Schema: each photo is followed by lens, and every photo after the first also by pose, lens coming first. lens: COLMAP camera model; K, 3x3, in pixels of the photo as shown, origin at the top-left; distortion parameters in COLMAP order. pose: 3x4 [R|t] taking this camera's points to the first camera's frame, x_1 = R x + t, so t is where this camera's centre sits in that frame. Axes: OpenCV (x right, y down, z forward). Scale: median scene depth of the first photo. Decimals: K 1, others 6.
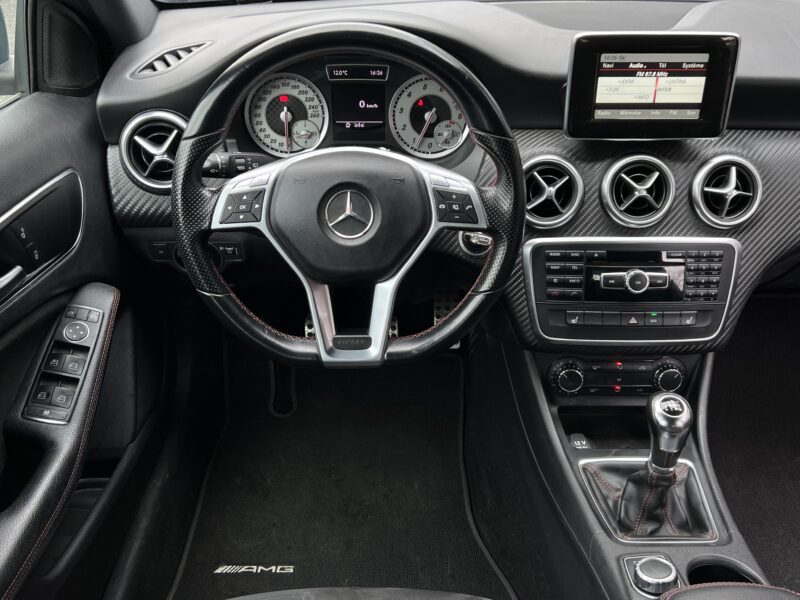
lens RADIAL K [[793.2, 0, 400.9], [0, 793.2, 301.7], [0, 0, 1]] dist [0.021039, 0.000000]
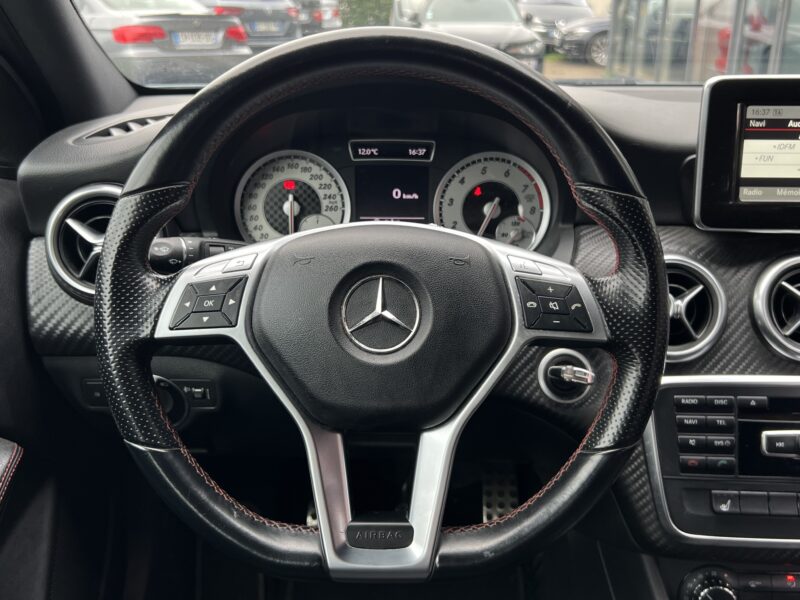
lens RADIAL K [[793.2, 0, 402.6], [0, 793.2, 298.1], [0, 0, 1]] dist [0.021039, 0.000000]
pose [[0.999795, 0.009076, -0.018075, -0.032938], [-0.013278, 0.968656, -0.248049, 0.025315], [0.015257, 0.248239, 0.968579, 0.359248]]
